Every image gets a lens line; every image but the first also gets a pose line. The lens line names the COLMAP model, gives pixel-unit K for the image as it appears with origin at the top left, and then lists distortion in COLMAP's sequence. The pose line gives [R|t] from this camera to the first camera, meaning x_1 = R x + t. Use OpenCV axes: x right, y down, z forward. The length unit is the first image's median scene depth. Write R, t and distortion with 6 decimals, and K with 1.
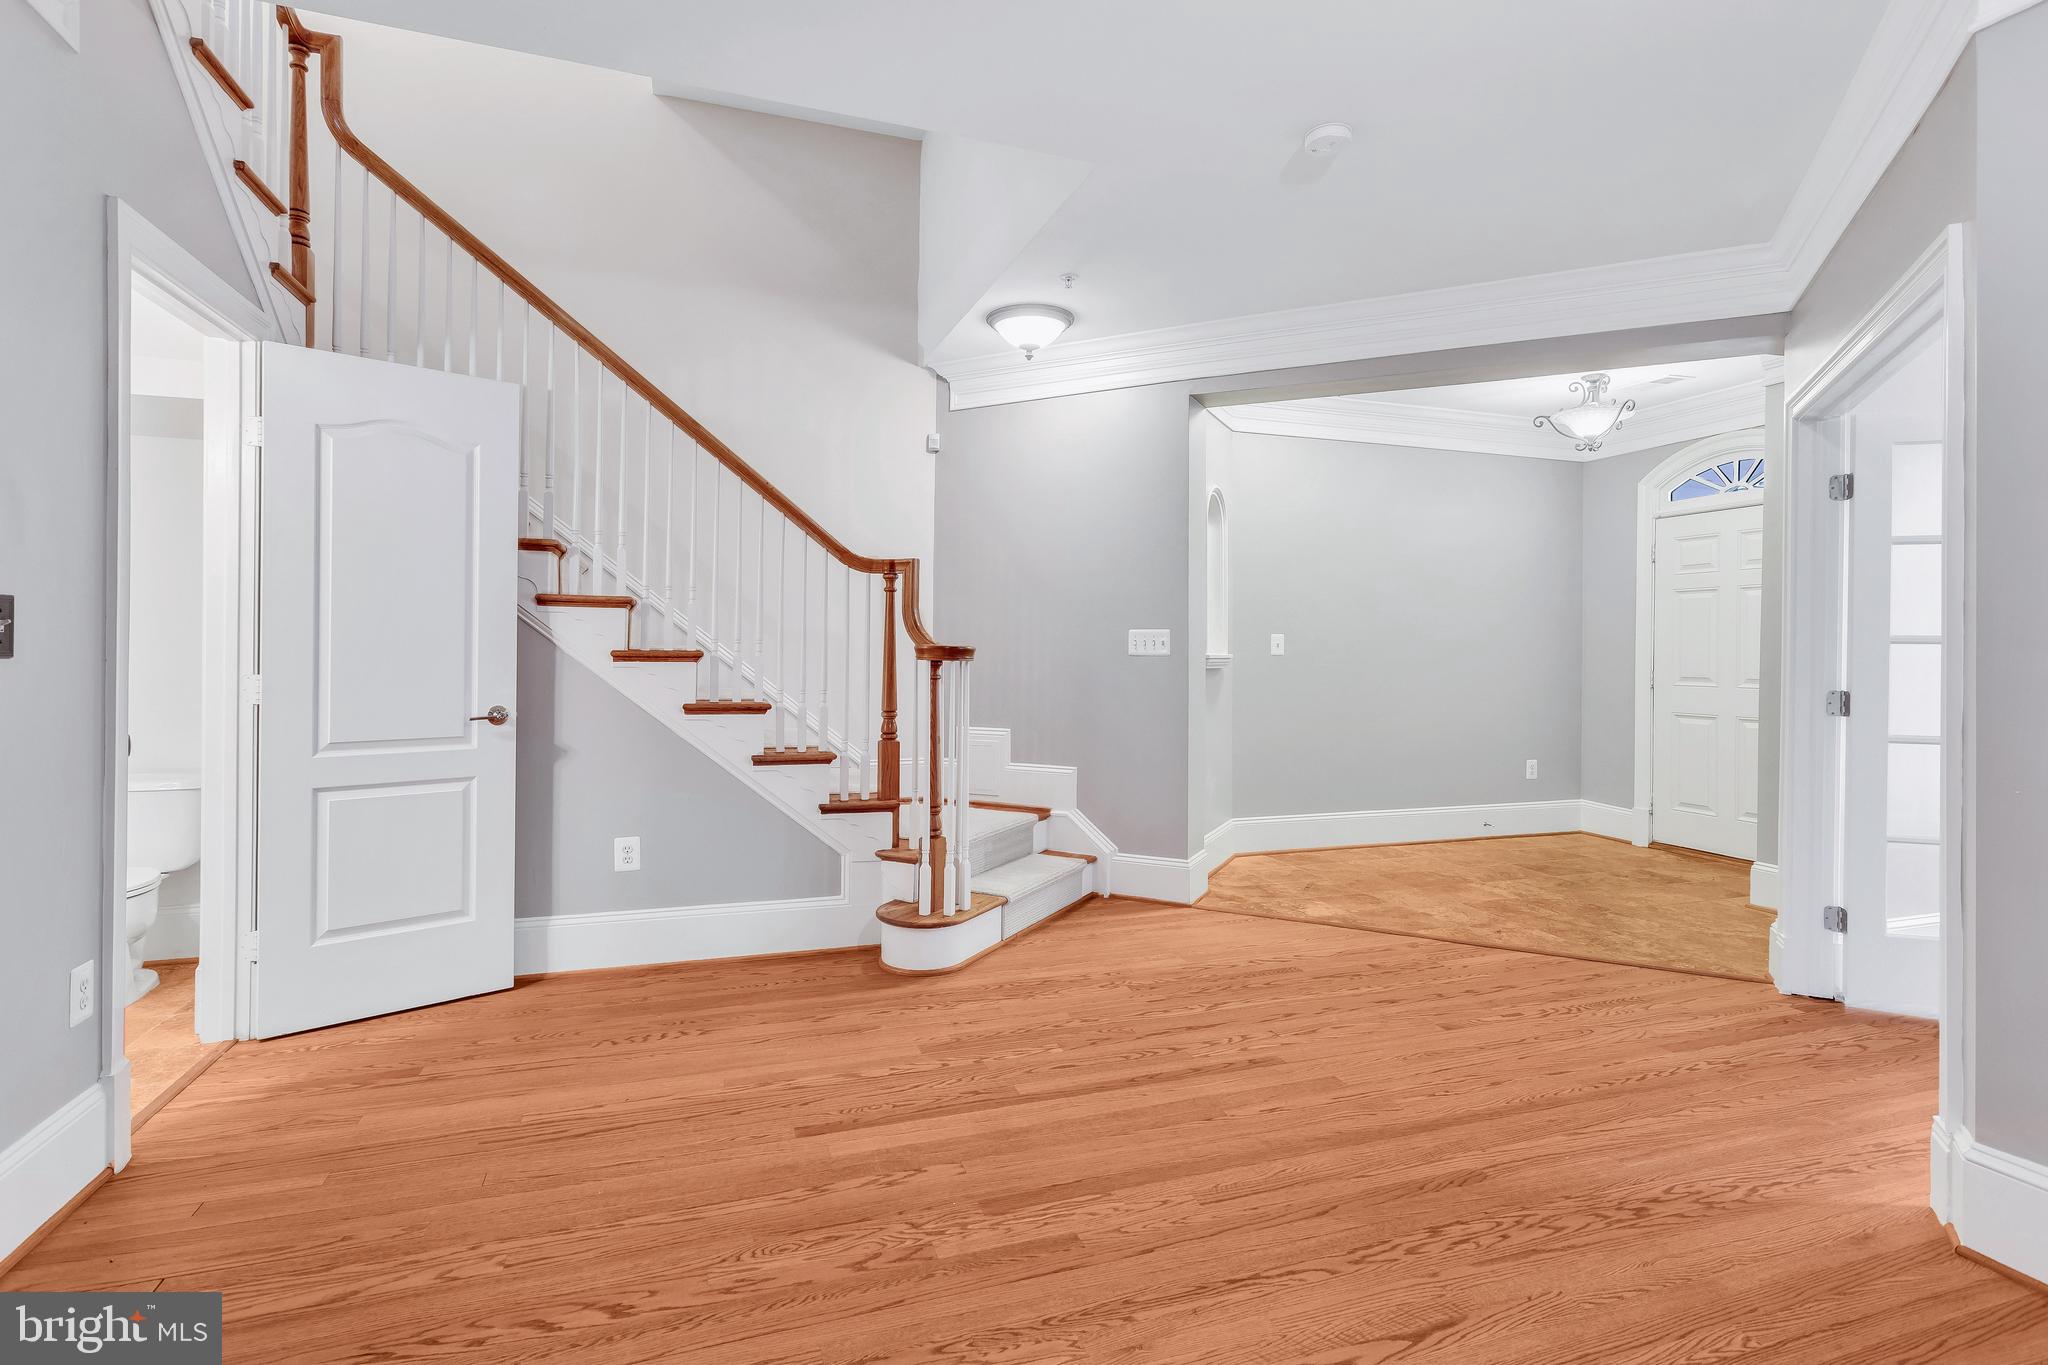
lens RADIAL K [[986.4, 0, 997.8], [0, 986.4, 685.0], [0, 0, 1]] dist [0.002151, 0.000735]
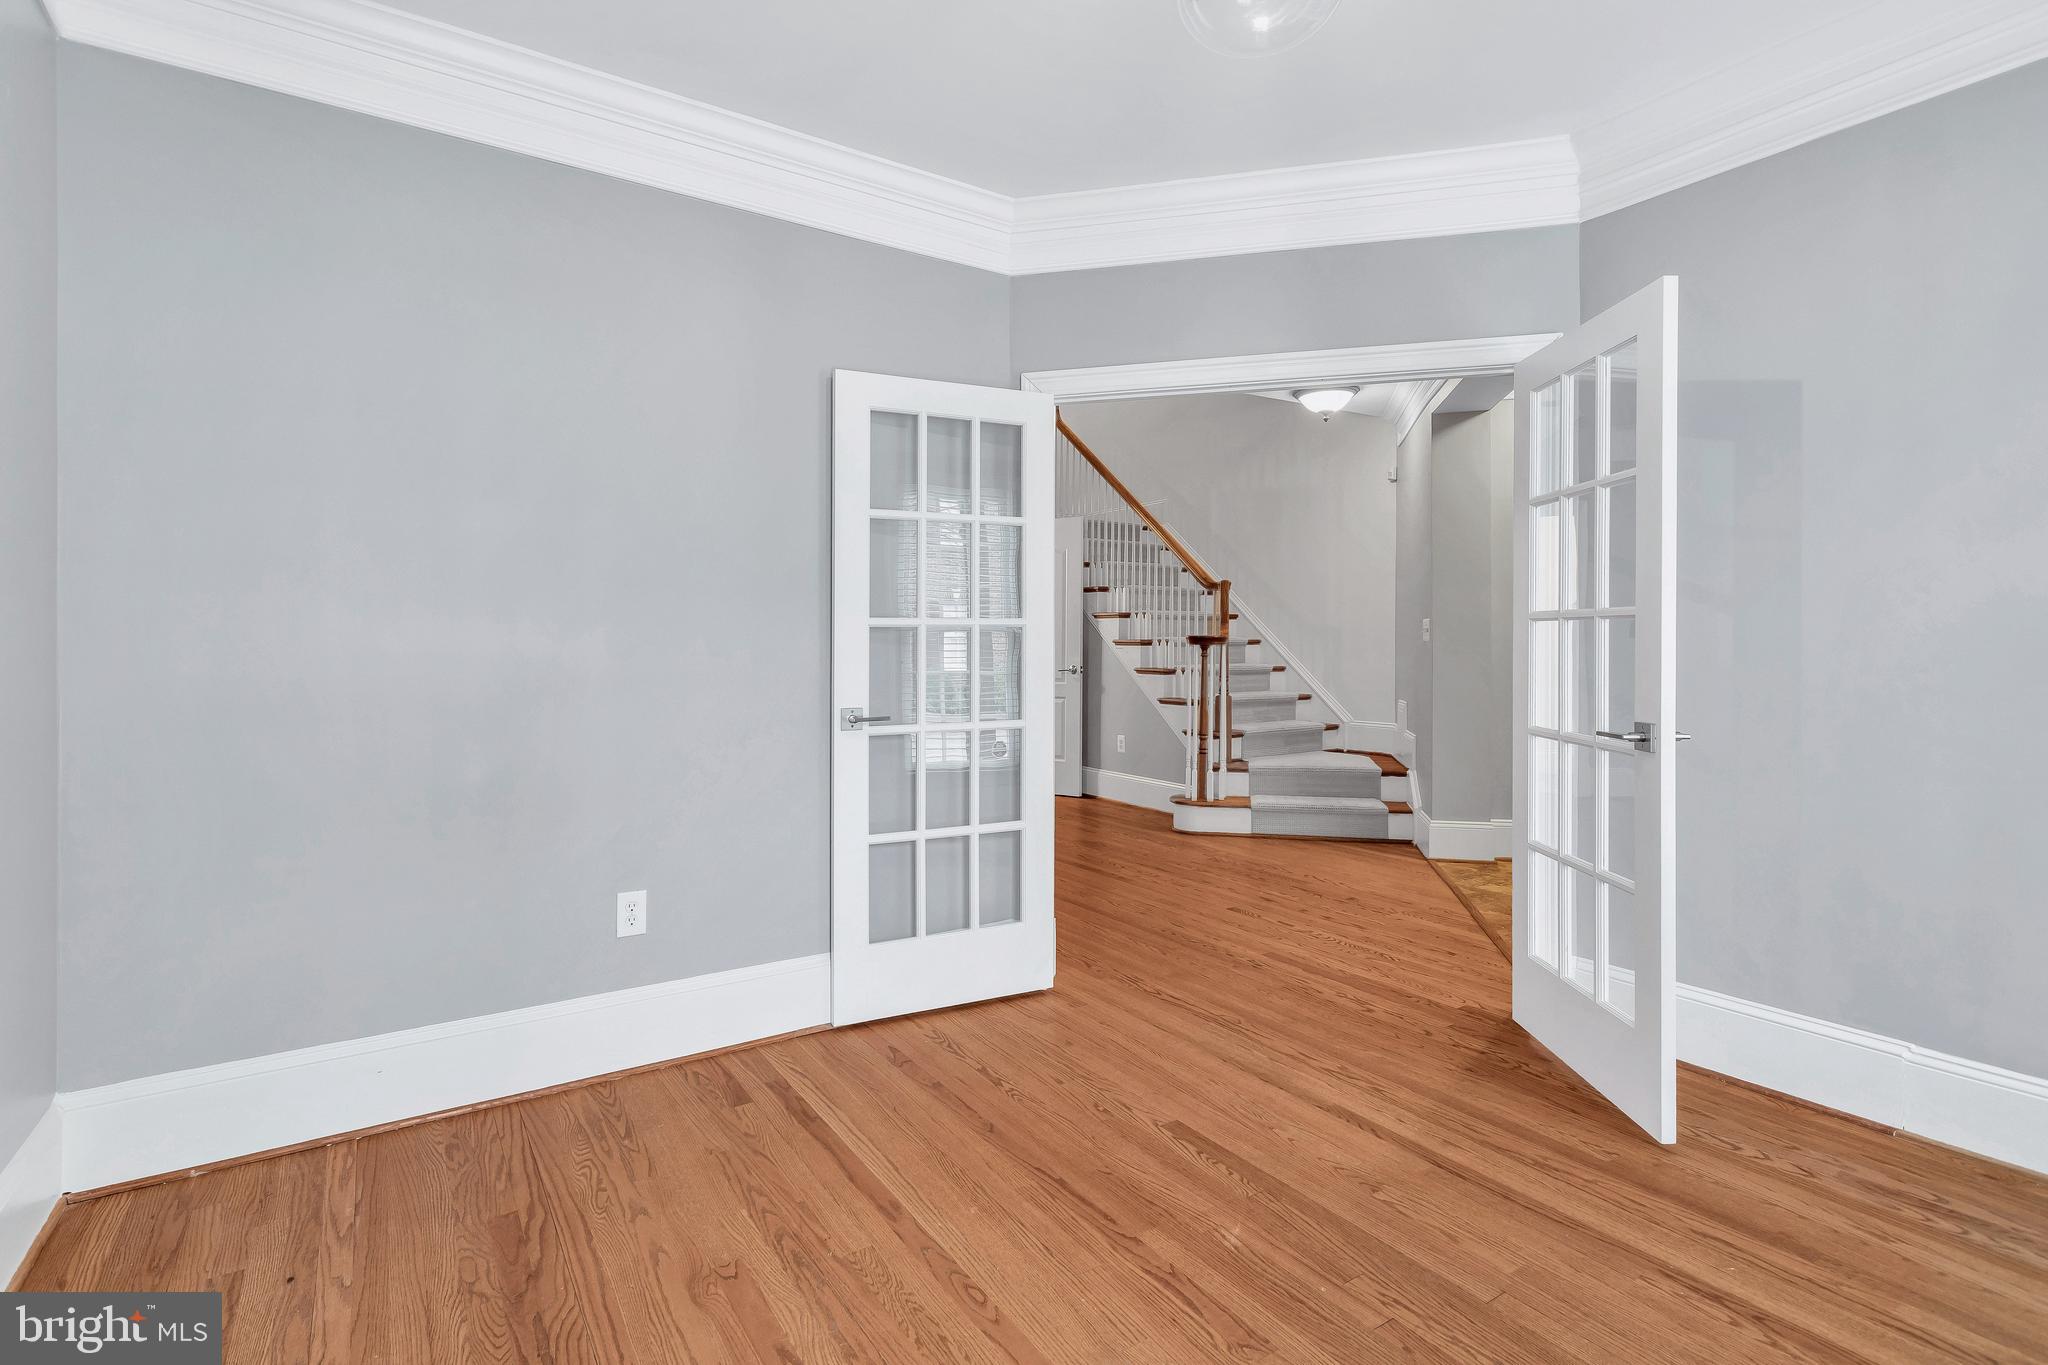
lens RADIAL K [[994.8, 0, 1024.5], [0, 994.8, 644.5], [0, 0, 1]] dist [0.002403, 0.000439]
pose [[0.253949, -0.003060, -0.967213, 1.849297], [-0.028695, 0.999531, -0.010696, 0.001171], [0.966792, 0.030470, 0.253742, 0.380841]]
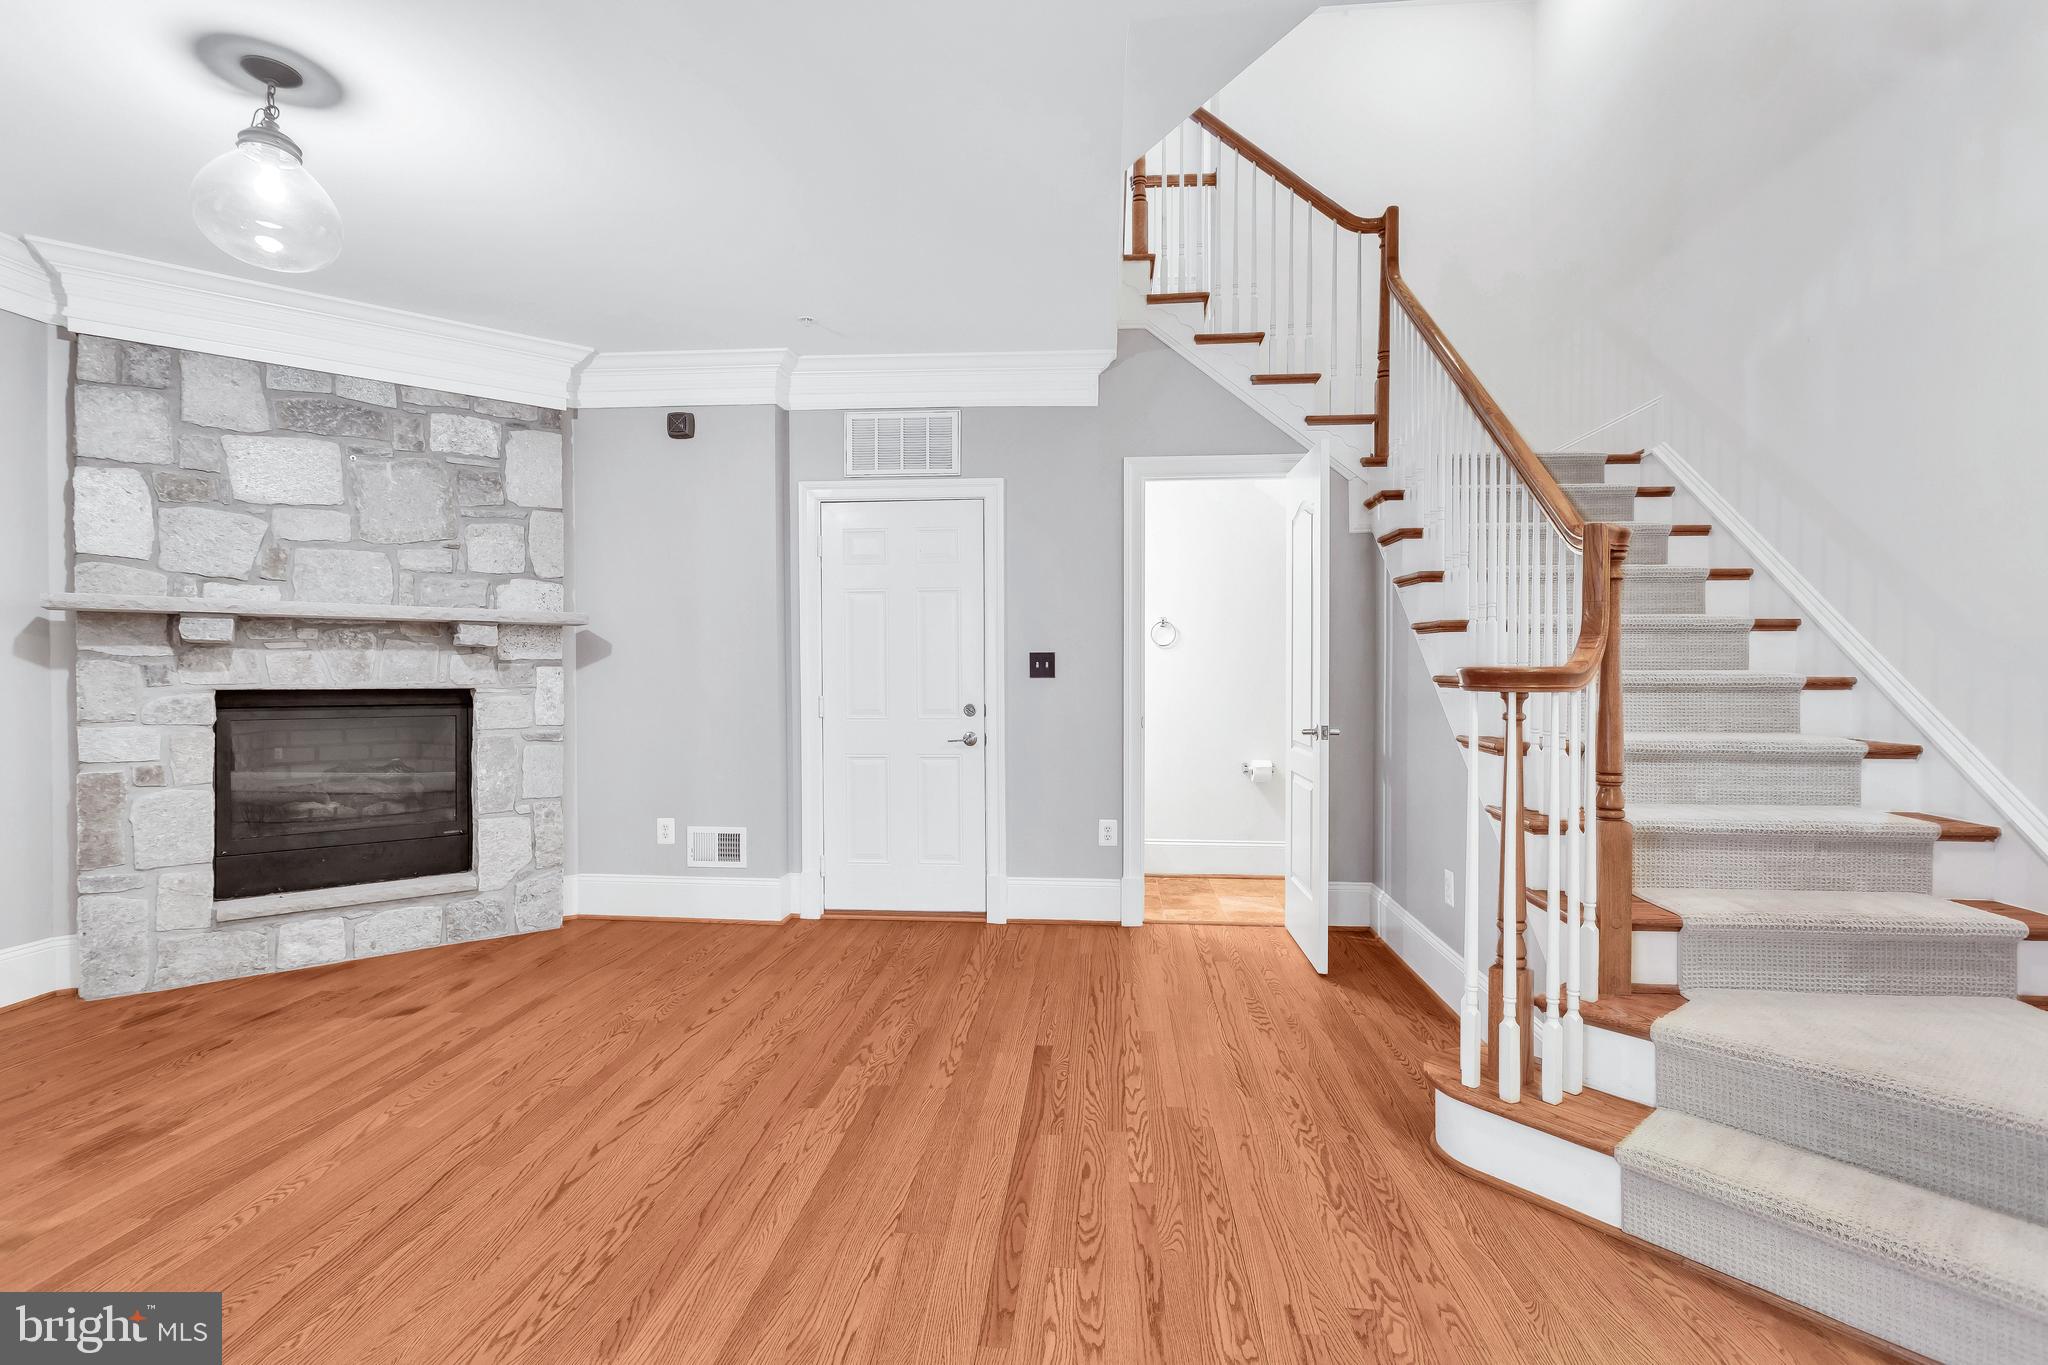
lens RADIAL K [[955.4, 0, 1019.5], [0, 955.4, 679.9], [0, 0, 1]] dist [0.000259, 0.001629]
pose [[-0.397137, -0.000442, -0.917759, 0.808982], [-0.033751, 0.999330, 0.014124, -0.038926], [0.917138, 0.036585, -0.396886, 1.215281]]
